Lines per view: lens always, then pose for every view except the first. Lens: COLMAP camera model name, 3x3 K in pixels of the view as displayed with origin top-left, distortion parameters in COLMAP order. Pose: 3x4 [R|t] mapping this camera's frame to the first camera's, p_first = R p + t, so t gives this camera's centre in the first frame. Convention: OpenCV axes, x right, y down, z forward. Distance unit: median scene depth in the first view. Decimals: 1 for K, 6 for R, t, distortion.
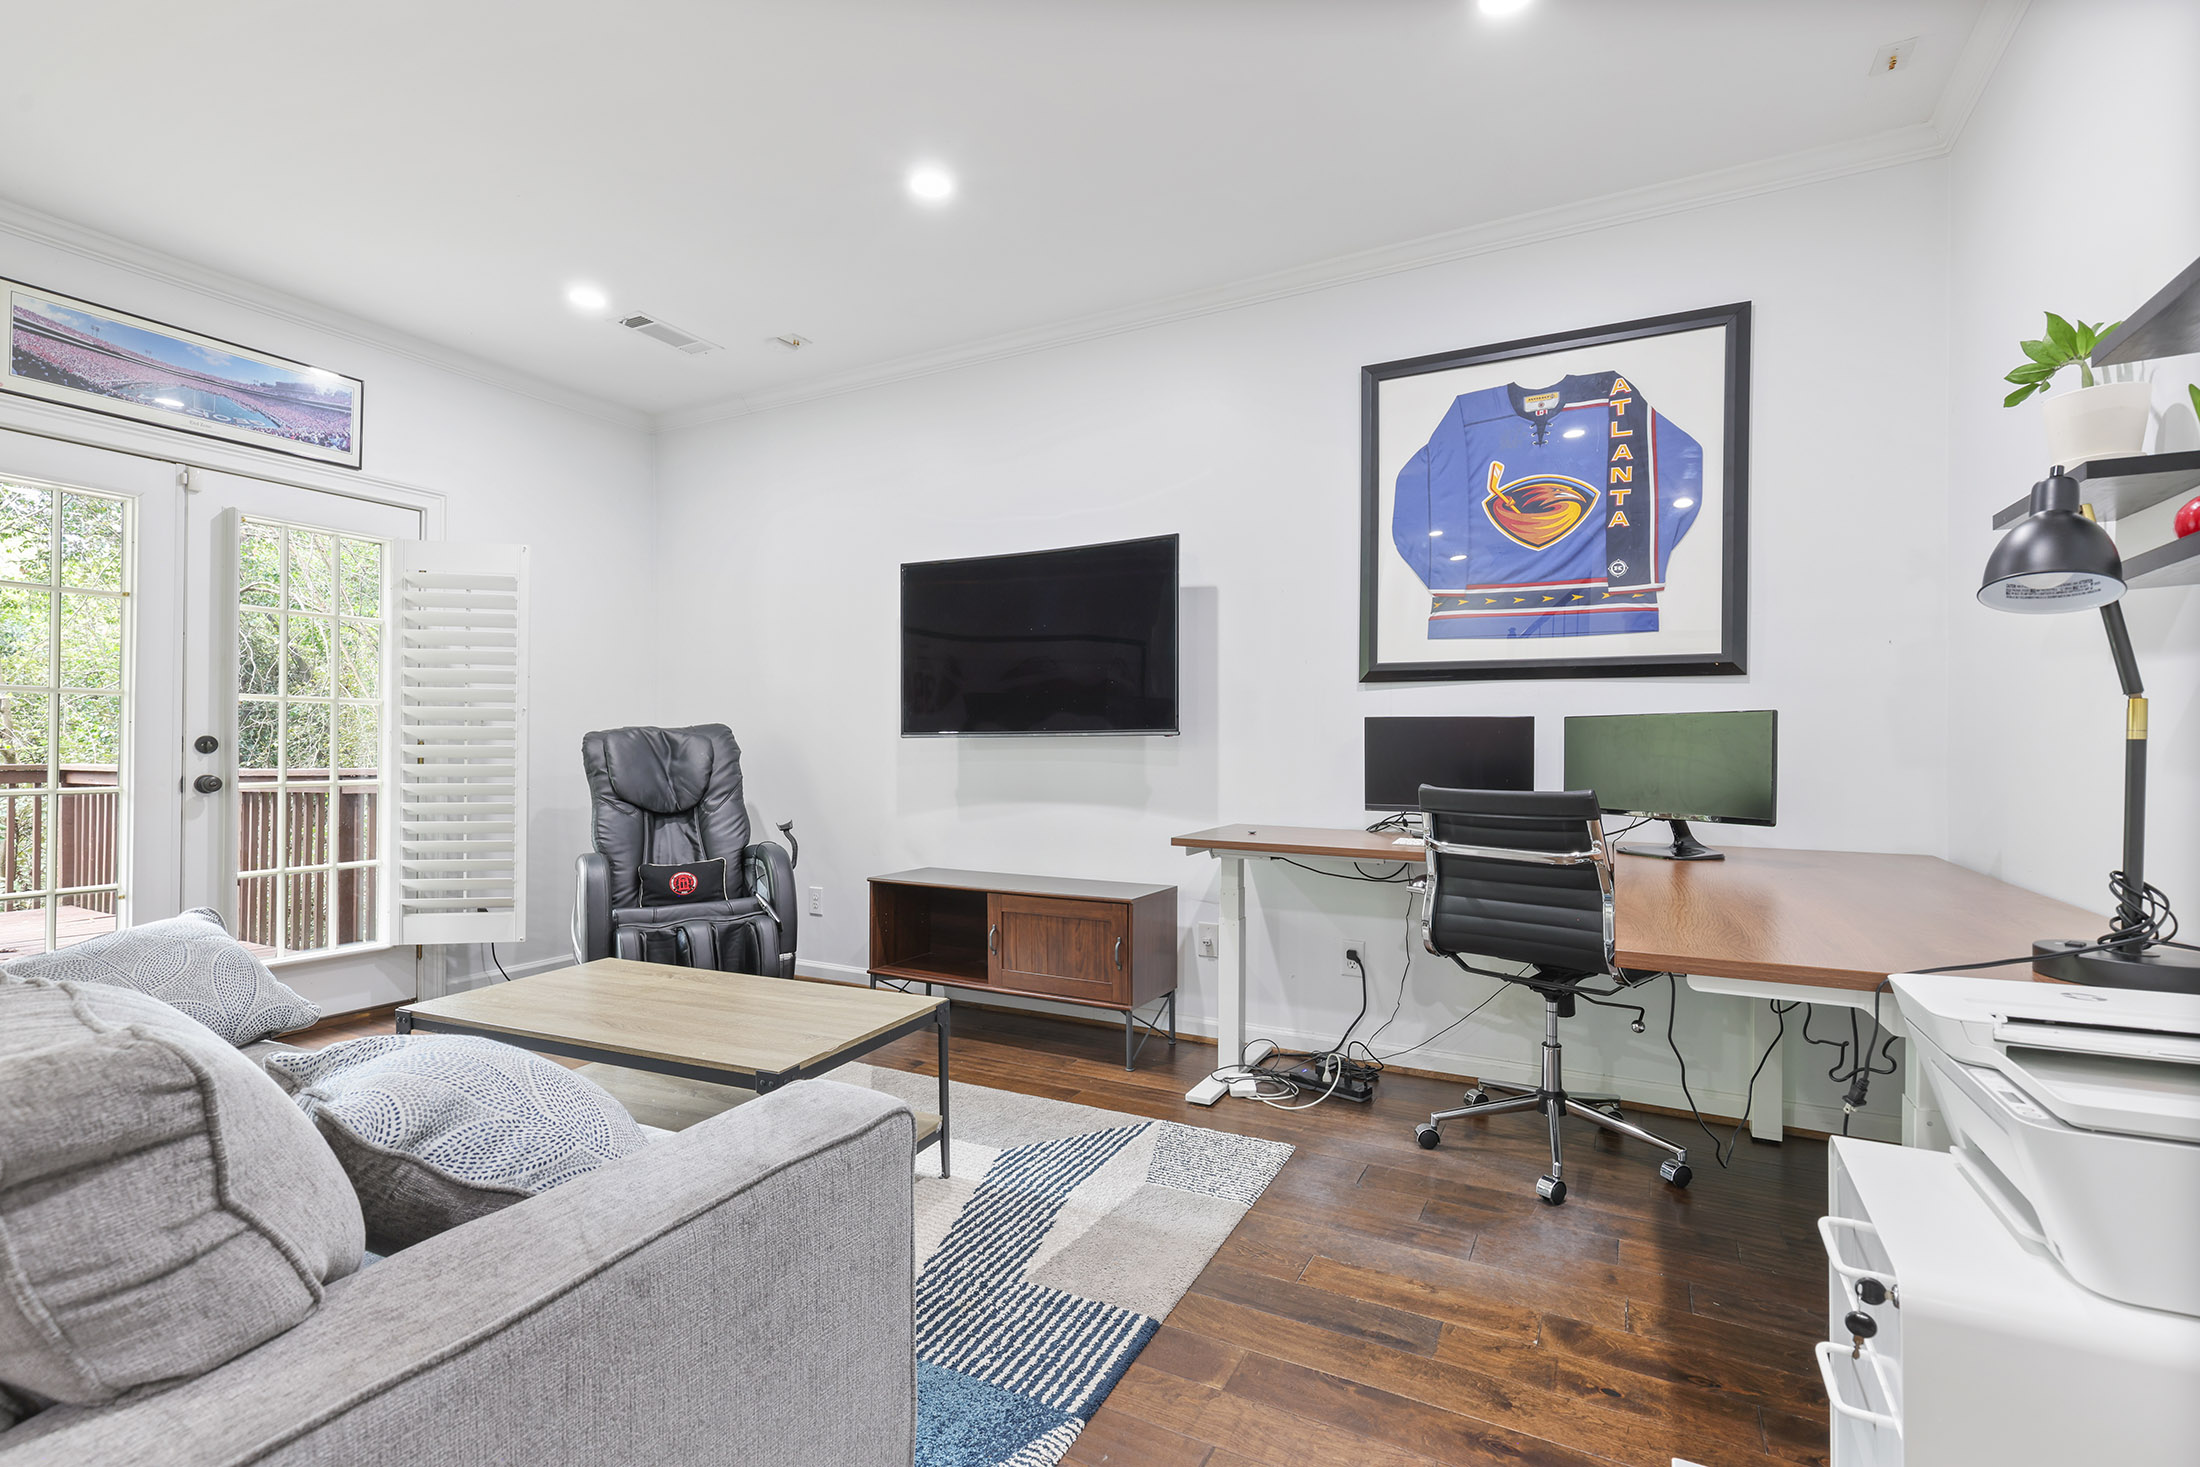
lens RADIAL K [[988.7, 0, 1096.2], [0, 988.7, 740.9], [0, 0, 1]] dist [-0.004667, 0.000081]
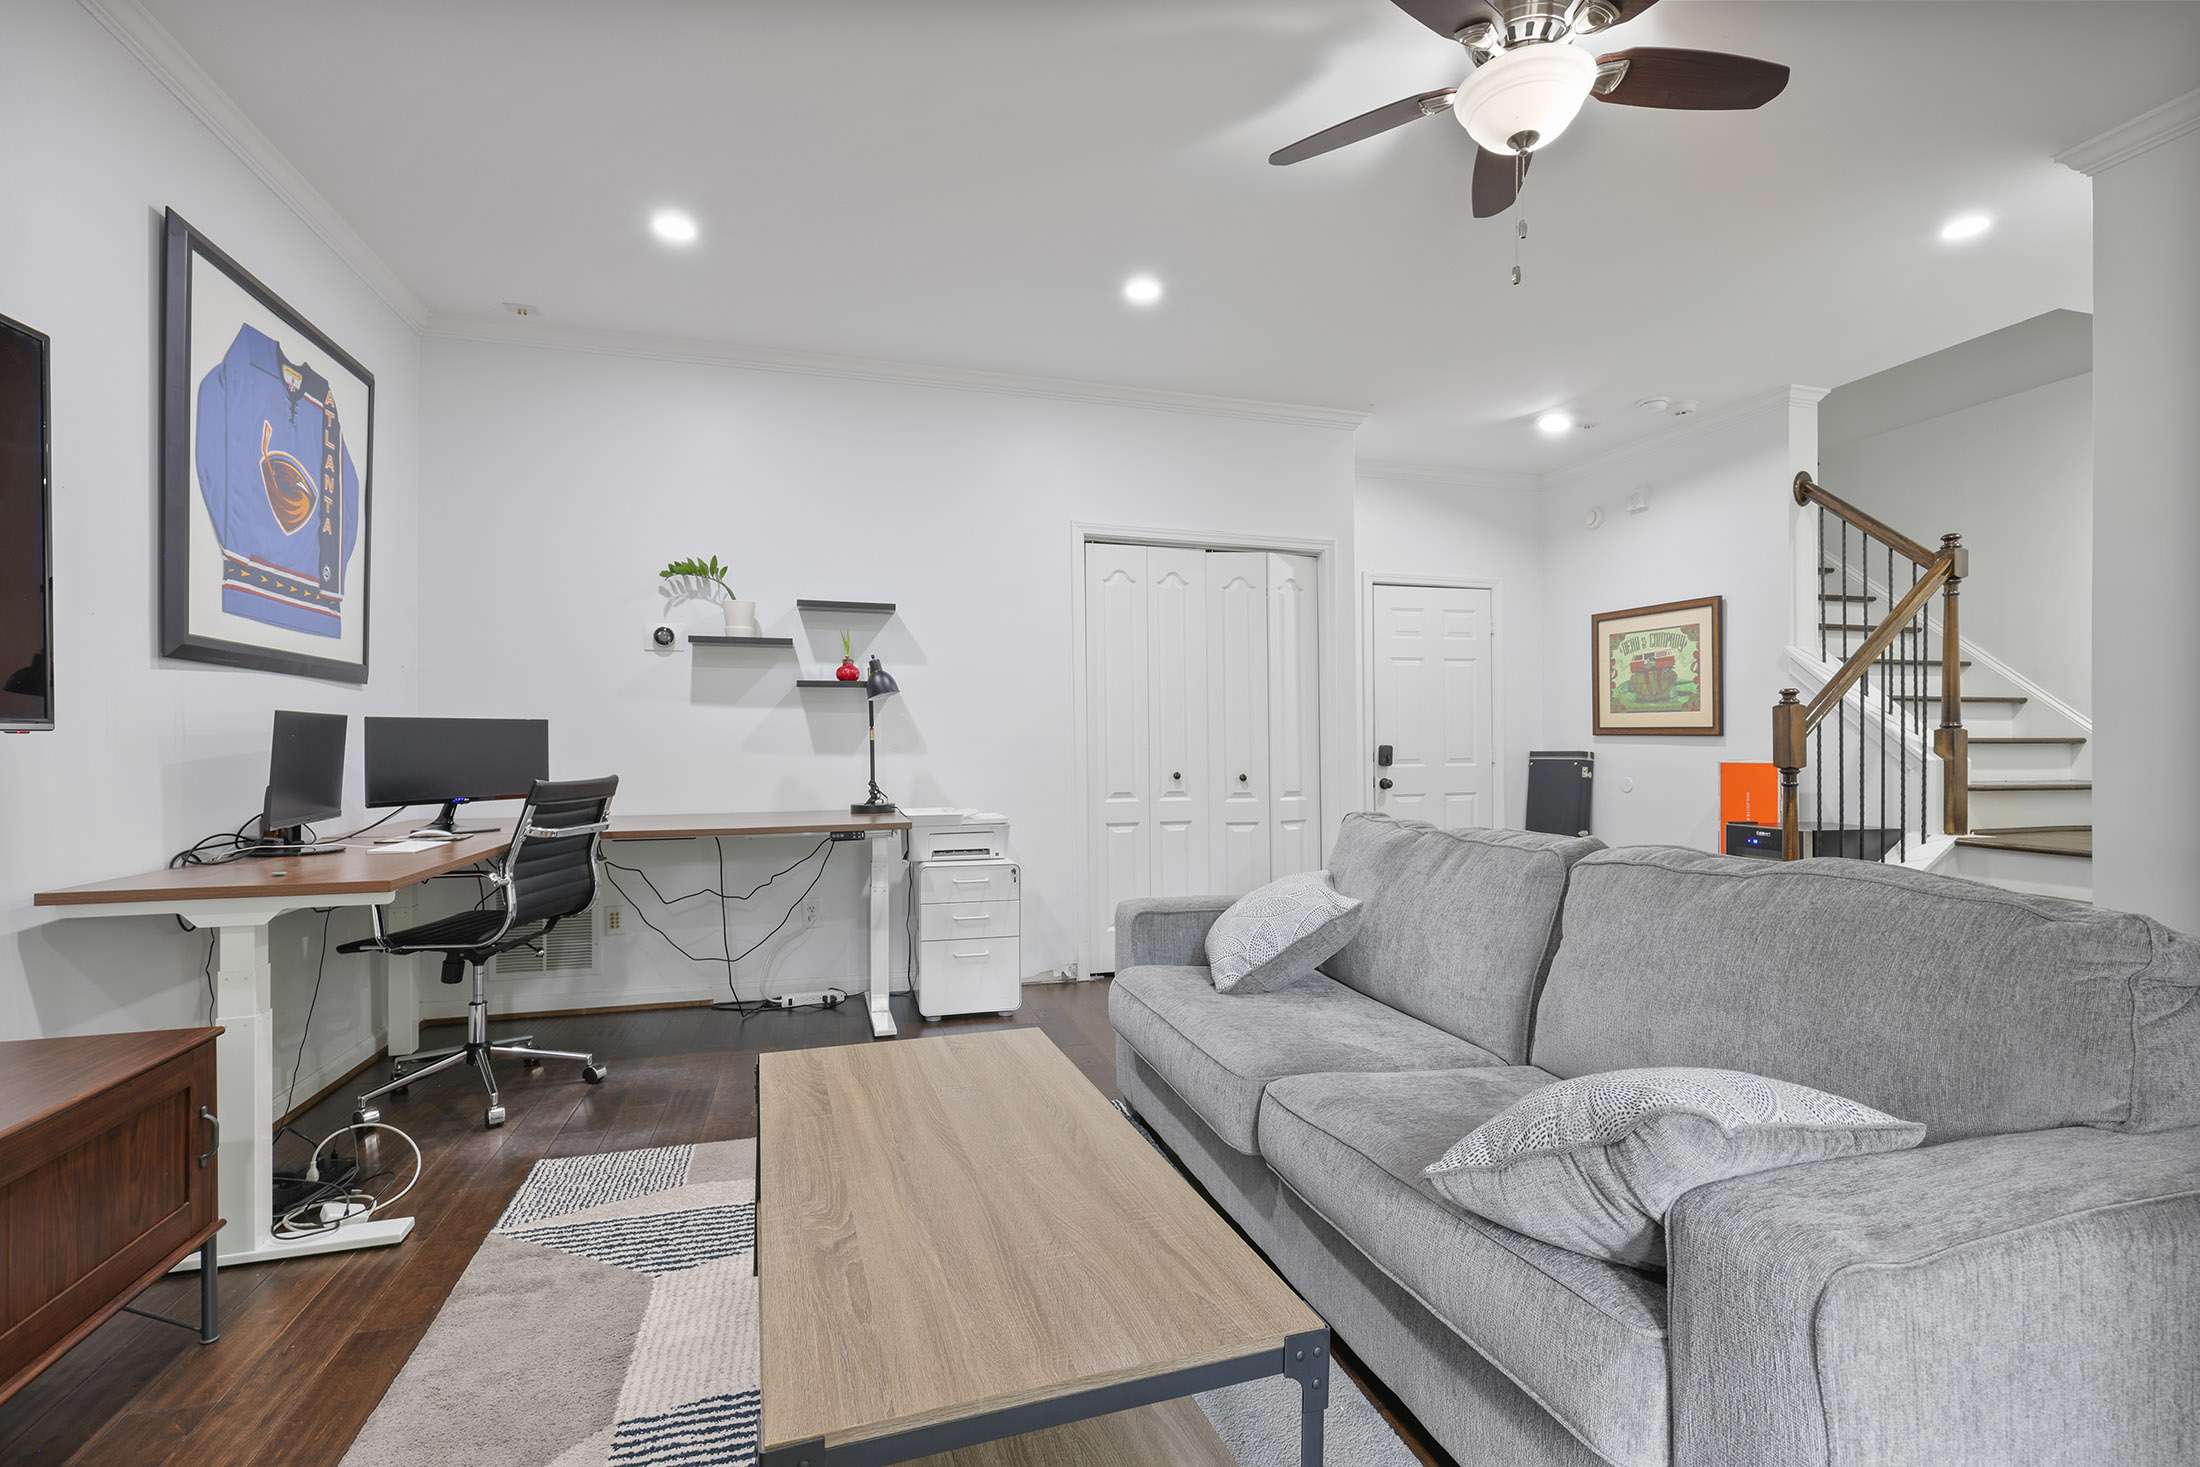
lens RADIAL K [[988.7, 0, 1103.0], [0, 988.7, 740.4], [0, 0, 1]] dist [-0.004667, 0.000081]
pose [[-0.692134, -0.002259, 0.721765, -0.712223], [-0.003591, 0.999994, -0.000313, -0.002174], [-0.721760, -0.002808, -0.692138, 1.027138]]
